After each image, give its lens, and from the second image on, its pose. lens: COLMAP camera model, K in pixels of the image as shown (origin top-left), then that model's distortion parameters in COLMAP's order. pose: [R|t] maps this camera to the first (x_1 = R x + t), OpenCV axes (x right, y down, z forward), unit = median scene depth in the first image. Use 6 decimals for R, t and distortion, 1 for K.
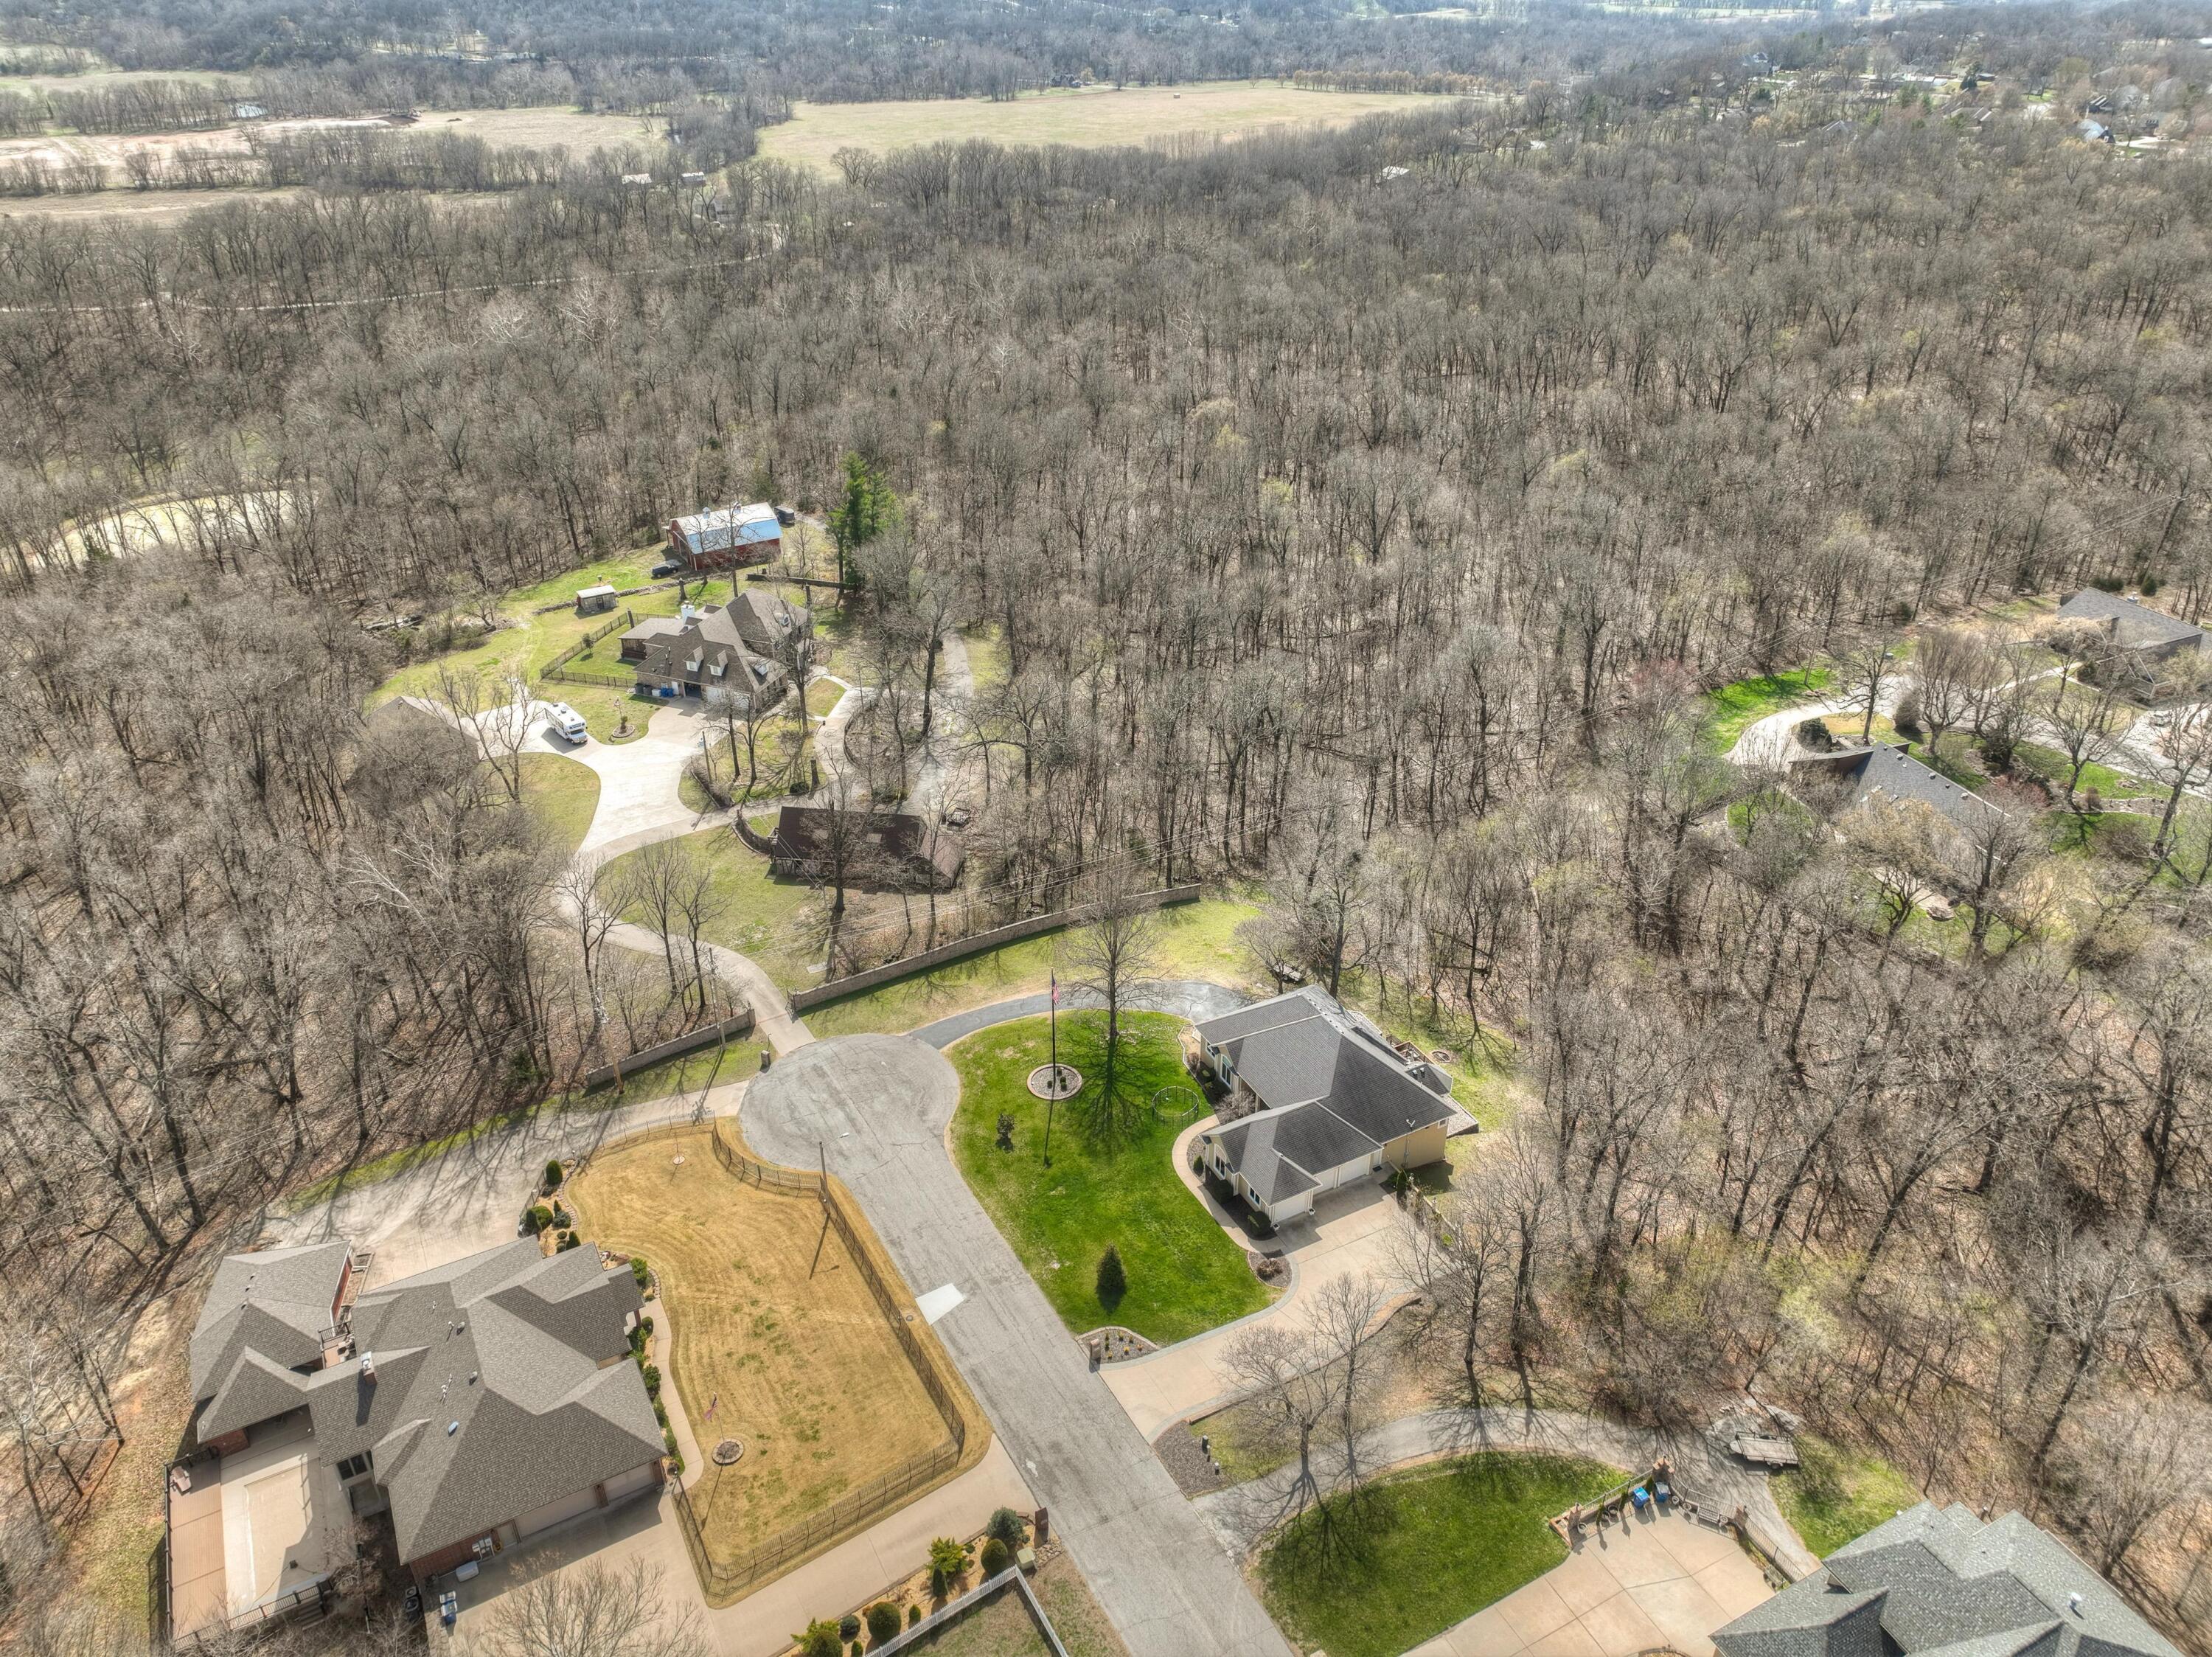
lens RADIAL K [[1562.6, 0, 1106.0], [0, 1562.6, 828.5], [0, 0, 1]] dist [0.014061, -0.000632]
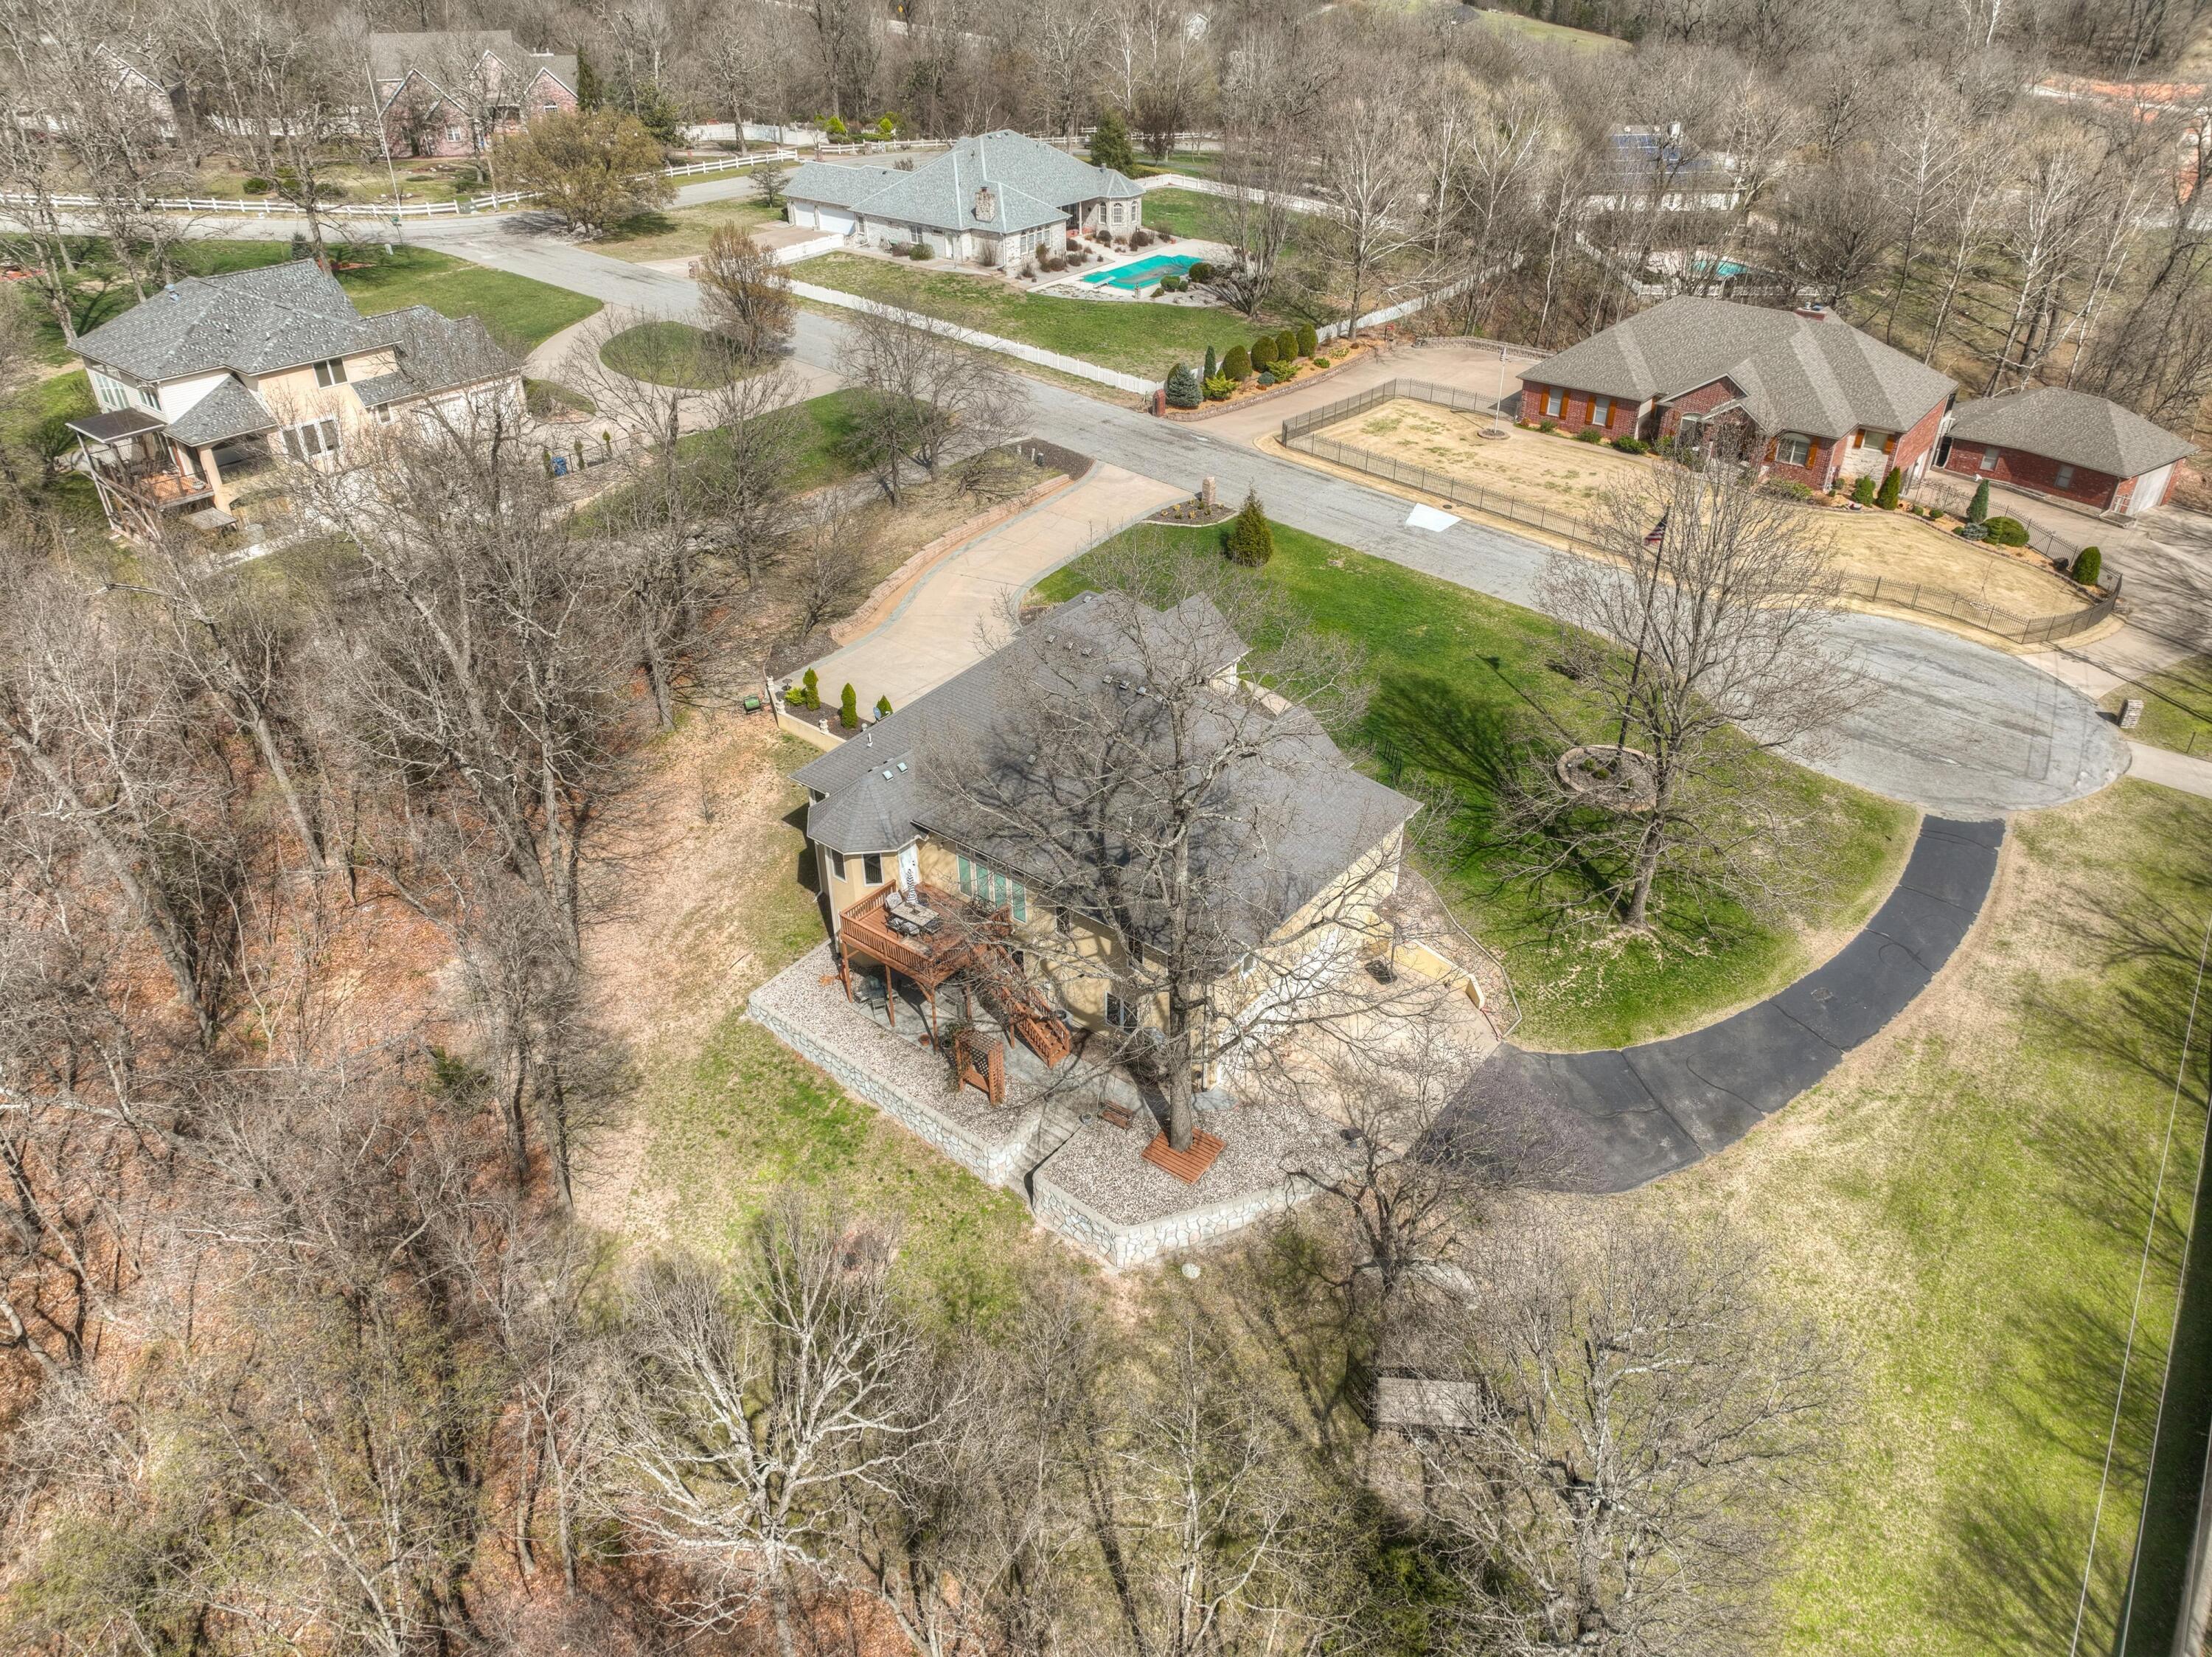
lens RADIAL K [[1555.6, 0, 1106.0], [0, 1555.6, 828.5], [0, 0, 1]] dist [0.005949, 0.010205]
pose [[-0.917314, 0.207786, -0.339648, 0.261445], [-0.210536, 0.470902, 0.856695, -0.196851], [0.337950, 0.857366, -0.388218, 1.065794]]
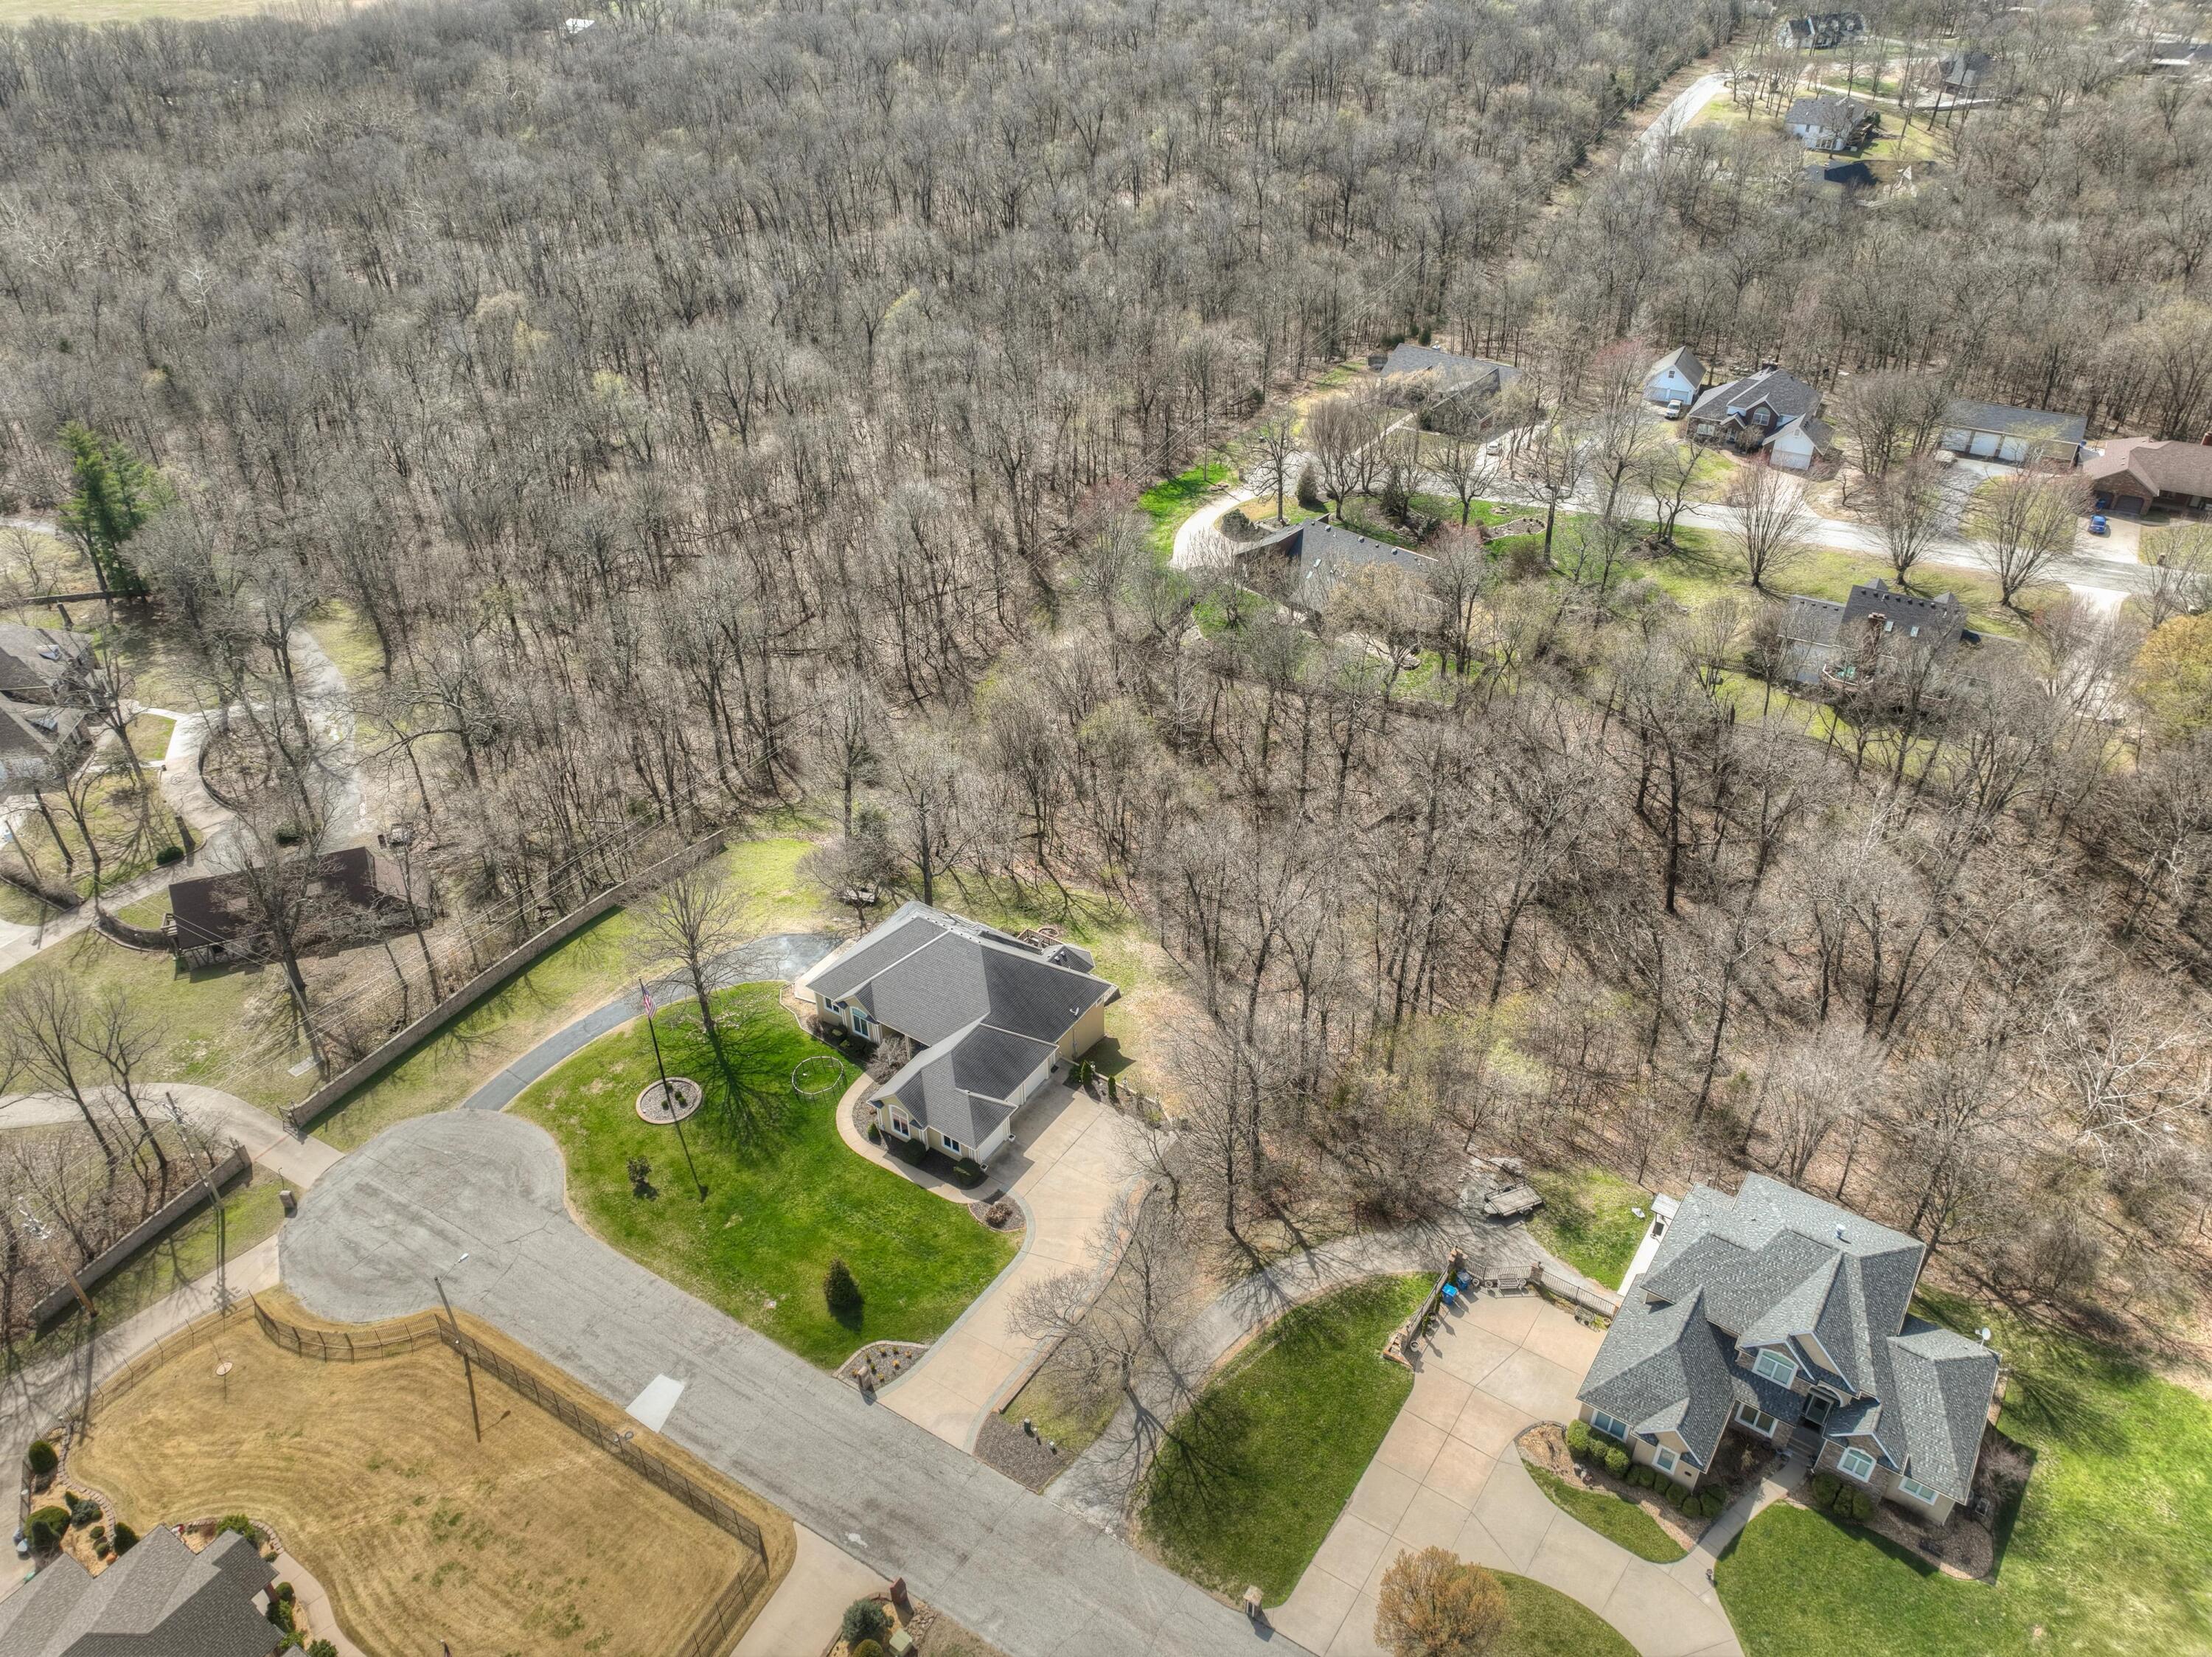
lens RADIAL K [[1555.6, 0, 1106.0], [0, 1555.6, 828.5], [0, 0, 1]] dist [0.005949, 0.010205]
pose [[0.880233, -0.280096, 0.383060, -0.099191], [0.249464, 0.959810, 0.128576, -0.028417], [-0.403679, -0.017617, 0.914731, 0.117055]]
